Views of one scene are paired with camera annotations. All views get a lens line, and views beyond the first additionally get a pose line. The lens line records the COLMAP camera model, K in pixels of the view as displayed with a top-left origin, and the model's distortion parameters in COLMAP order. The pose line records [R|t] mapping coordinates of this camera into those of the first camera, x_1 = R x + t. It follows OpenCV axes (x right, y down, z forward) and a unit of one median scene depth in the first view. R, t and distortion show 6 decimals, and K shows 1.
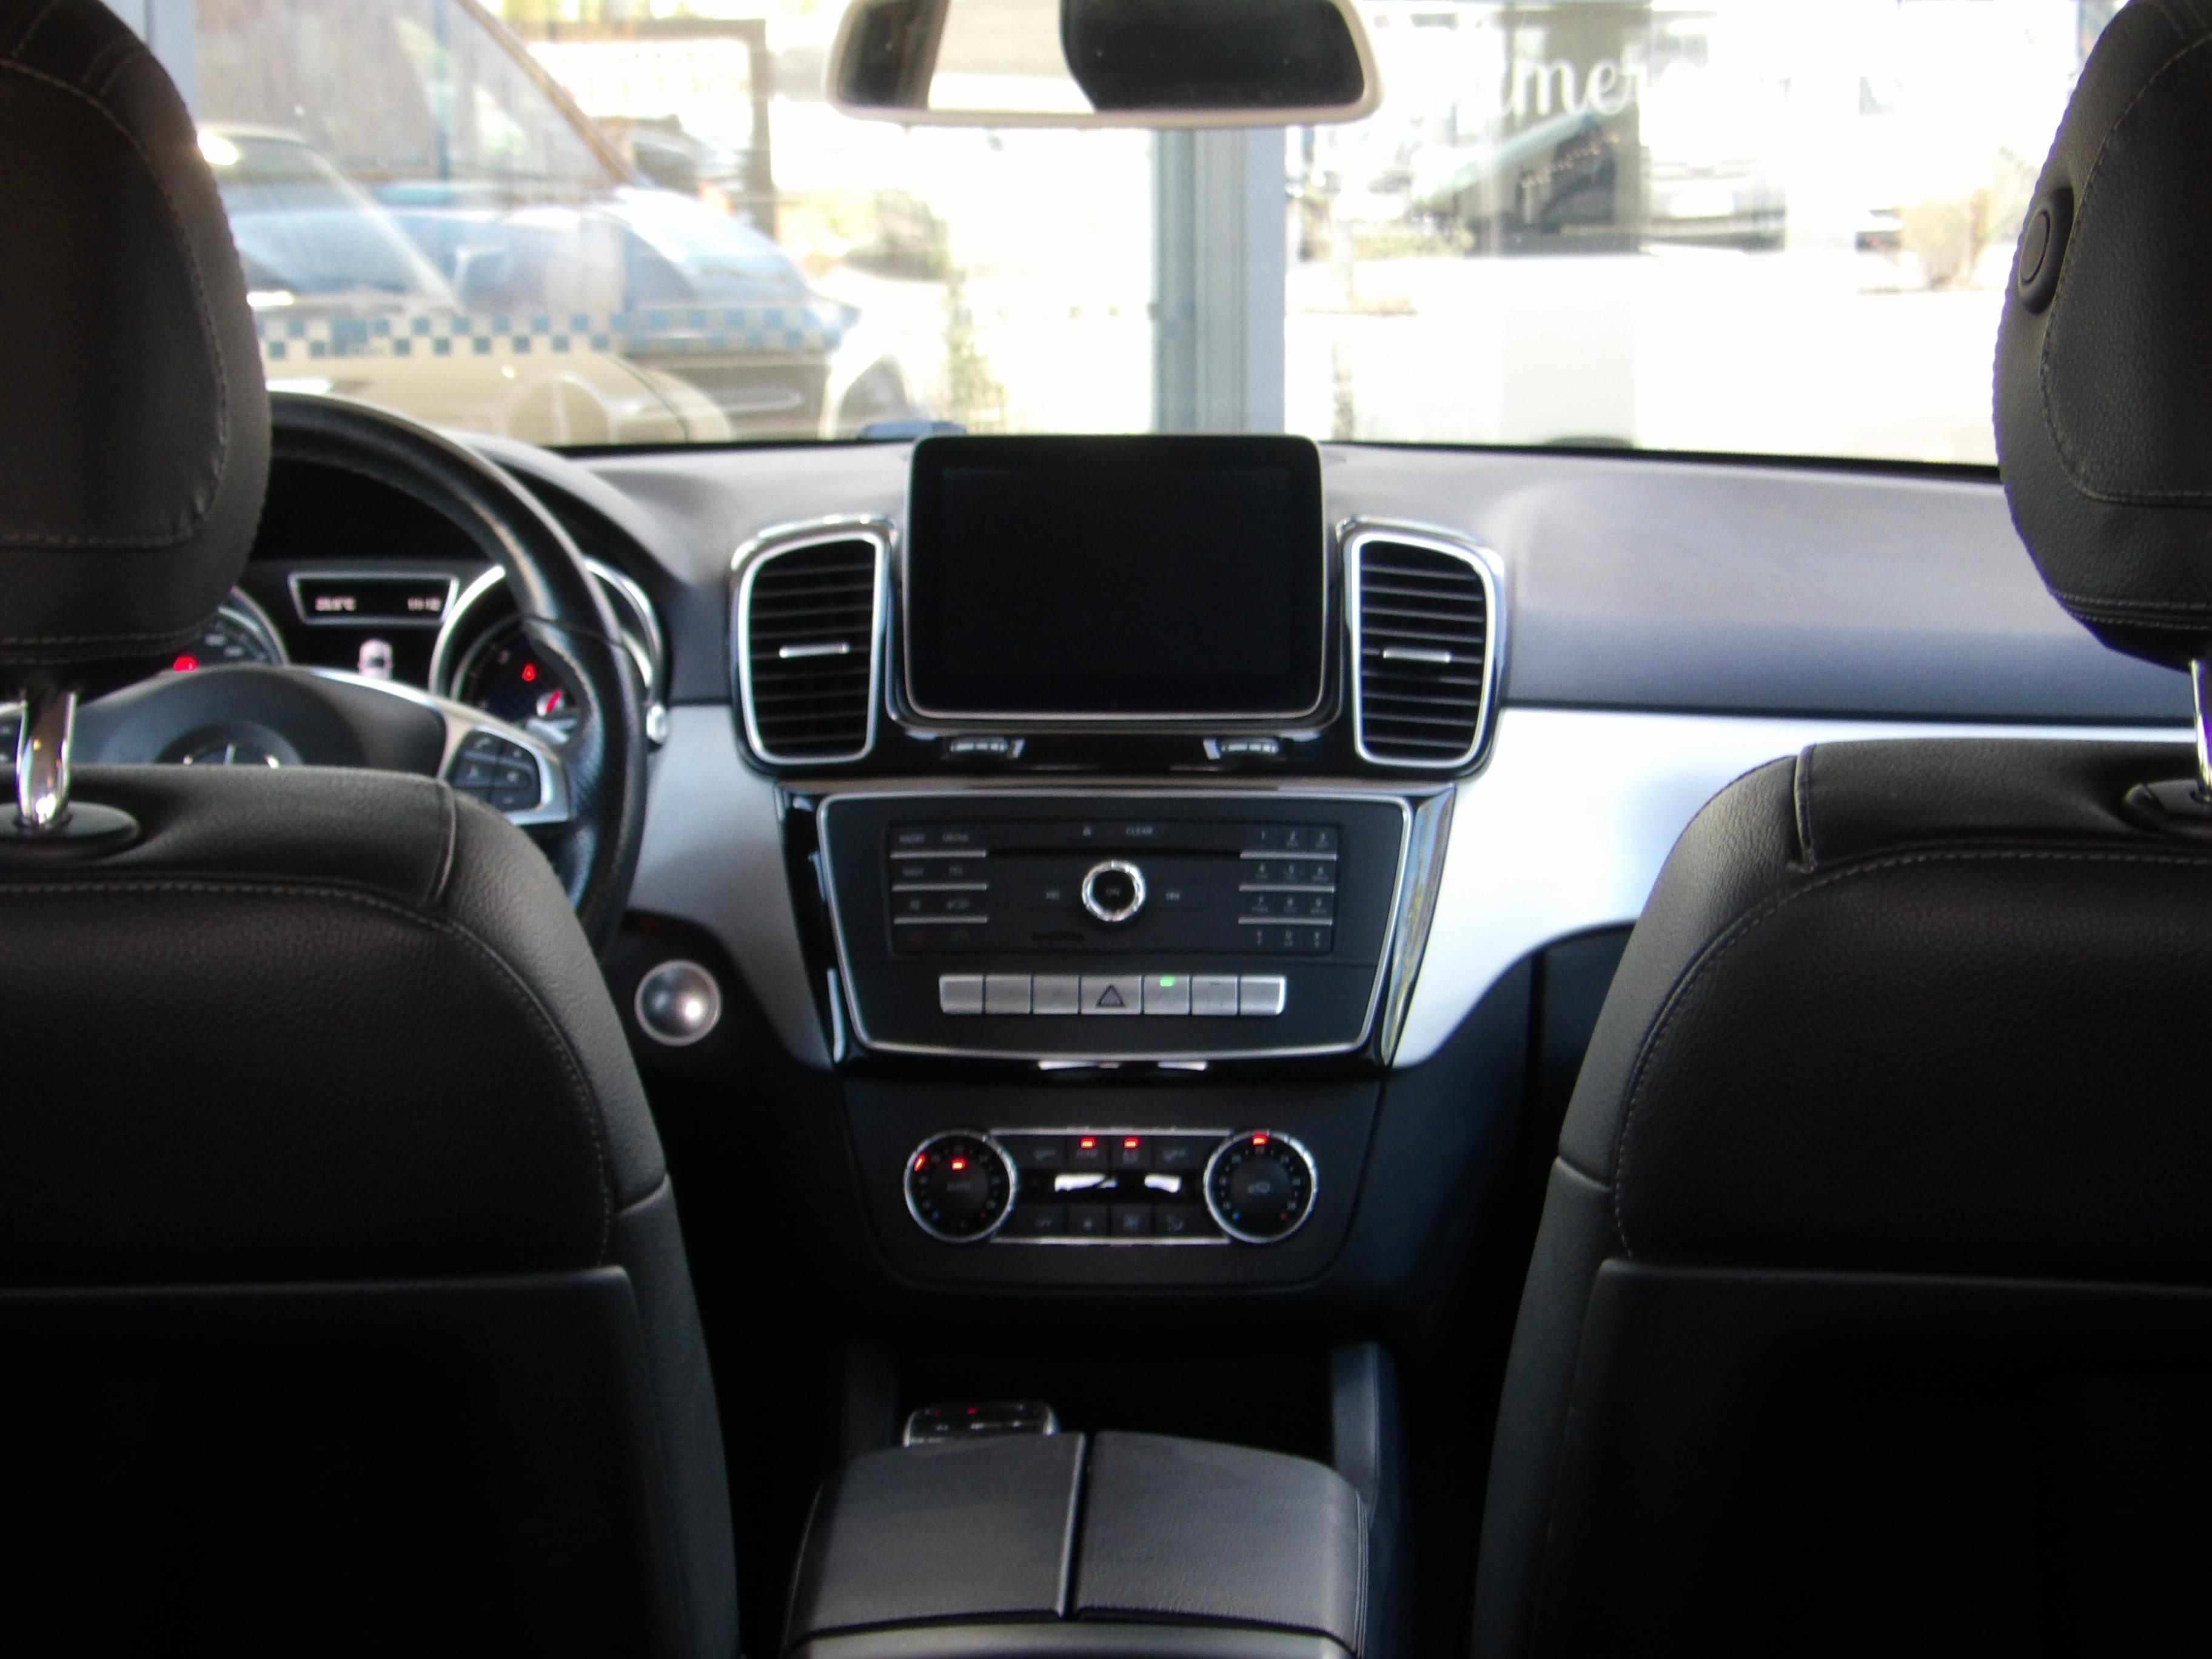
lens RADIAL K [[4501.8, 0, 1102.8], [0, 4501.8, 827.0], [0, 0, 1]] dist [0.150290, 0.000000]
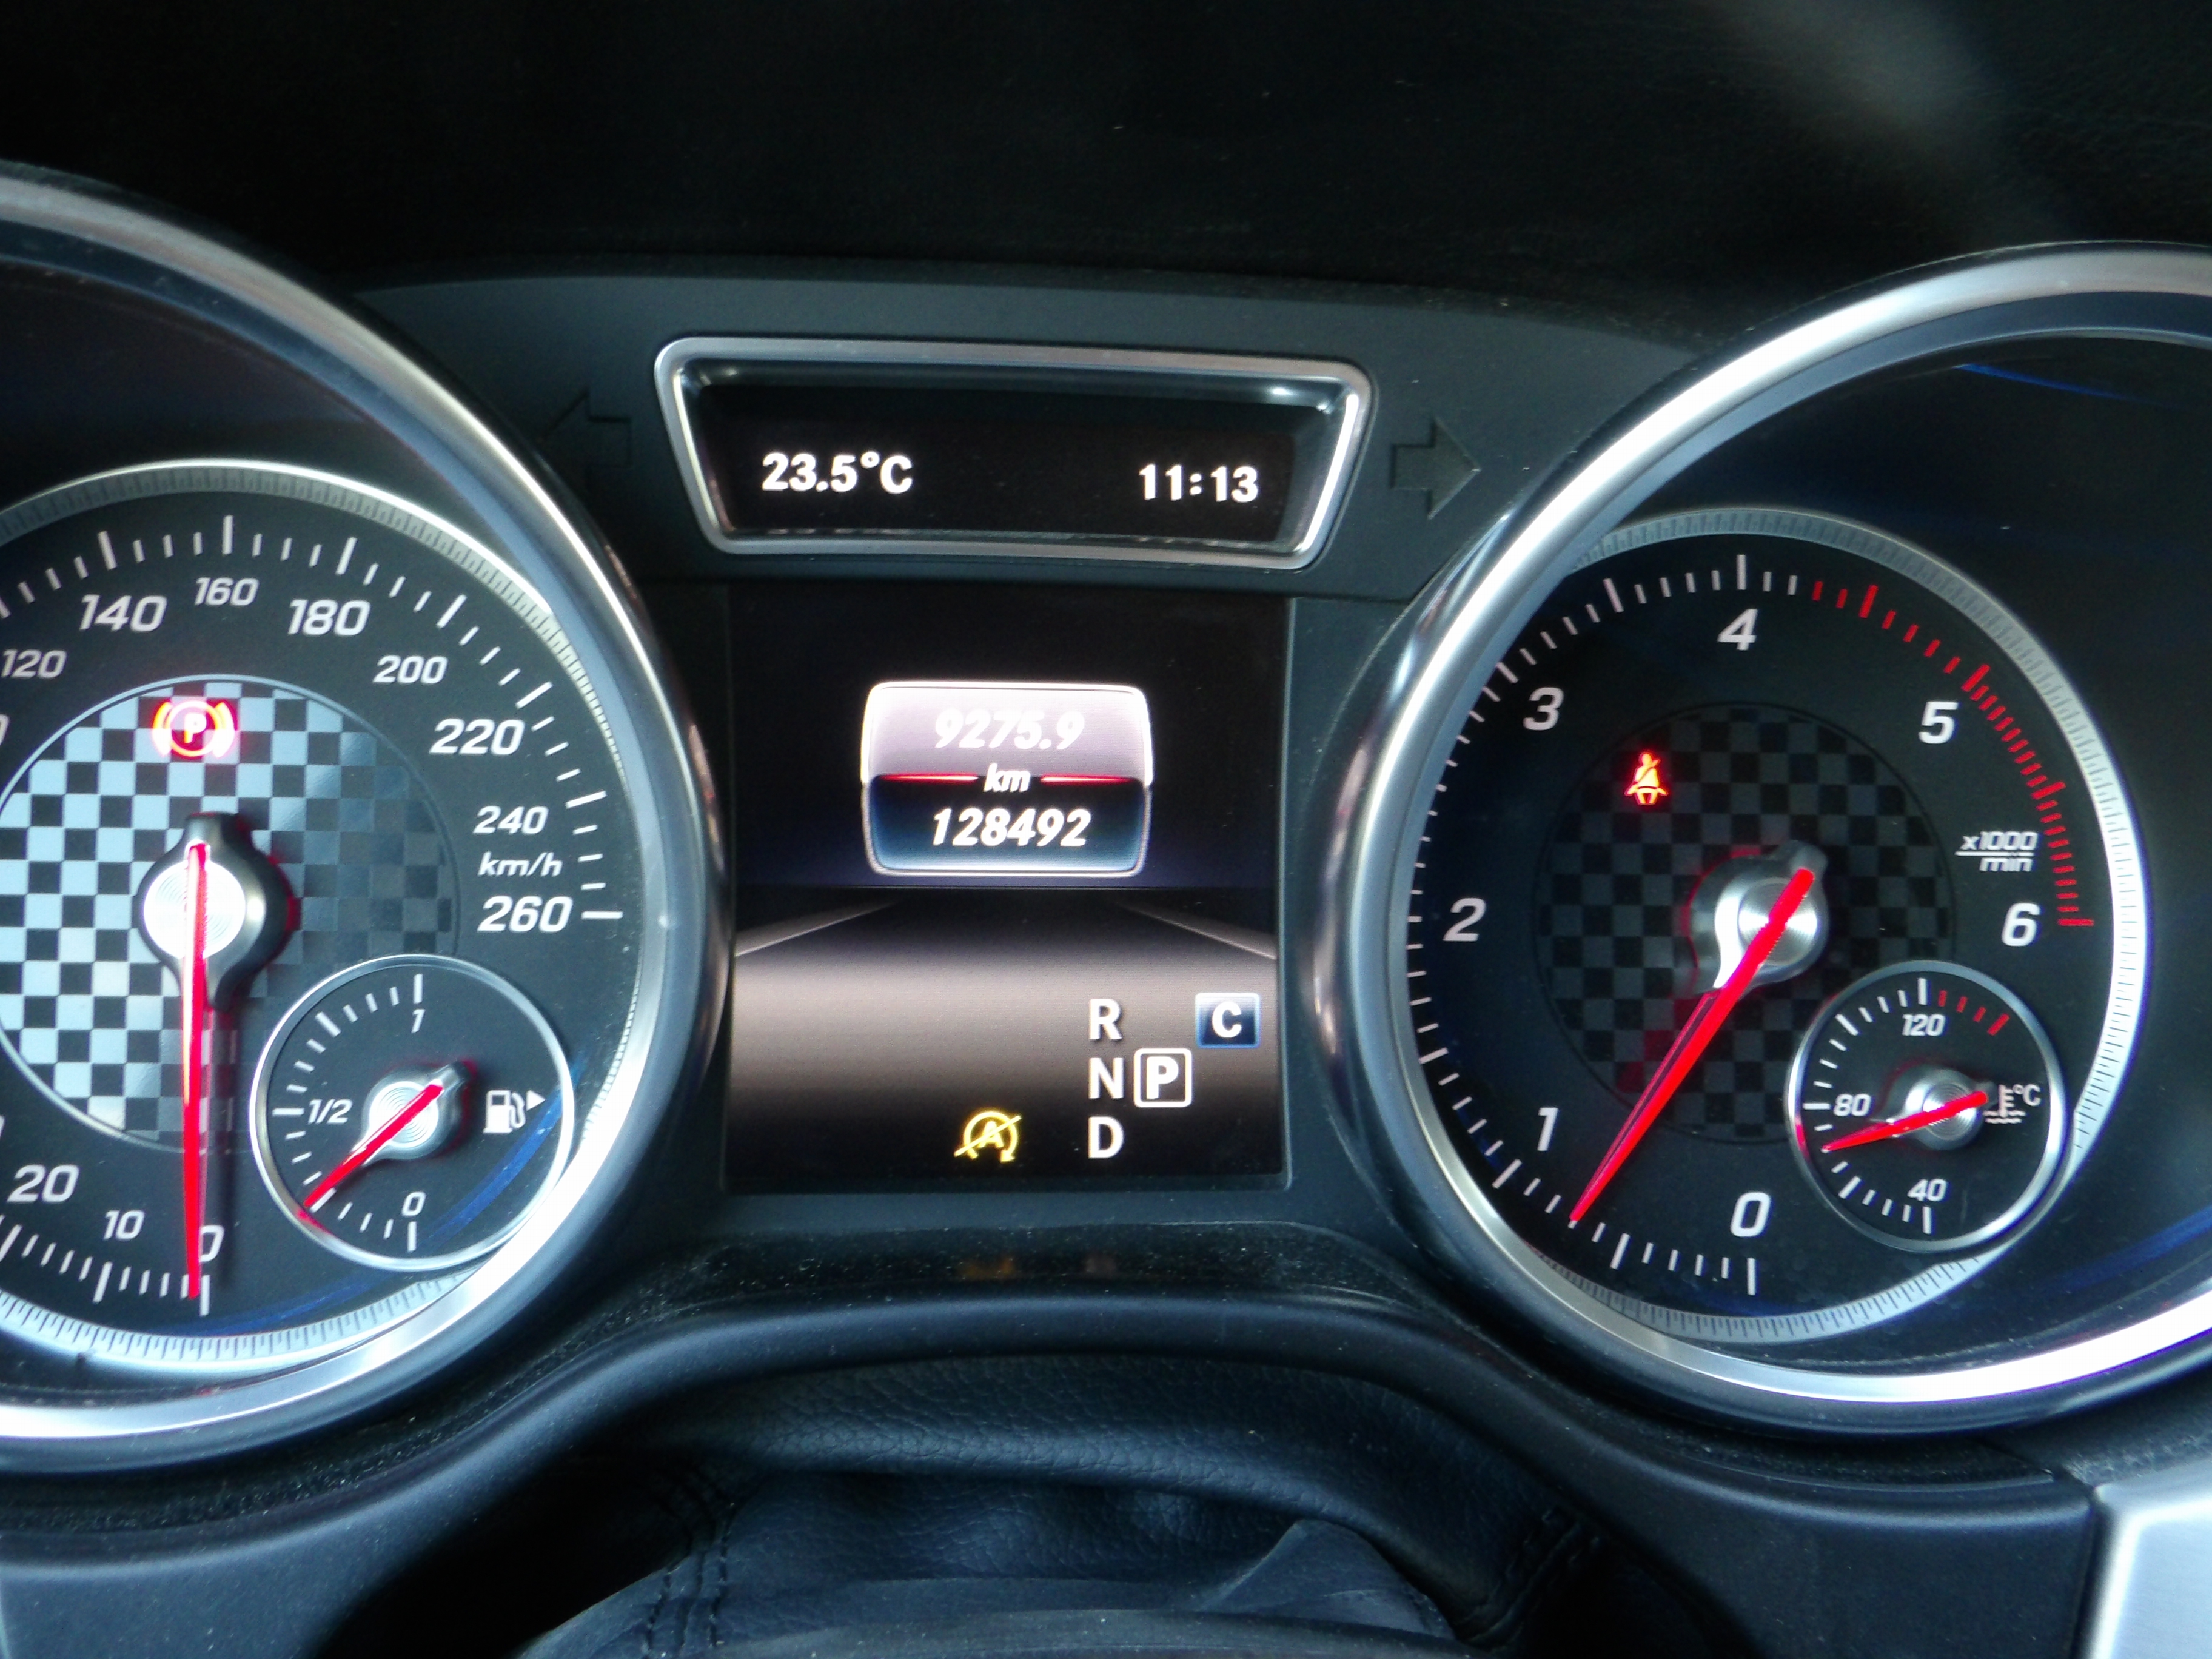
lens RADIAL K [[2185.5, 0, 1107.2], [0, 2185.5, 830.4], [0, 0, 1]] dist [0.002186, 0.000000]
pose [[0.992261, 0.006535, 0.123998, -0.182407], [-0.019899, 0.994076, 0.106846, -0.046283], [-0.122565, -0.108487, 0.986513, 0.946564]]
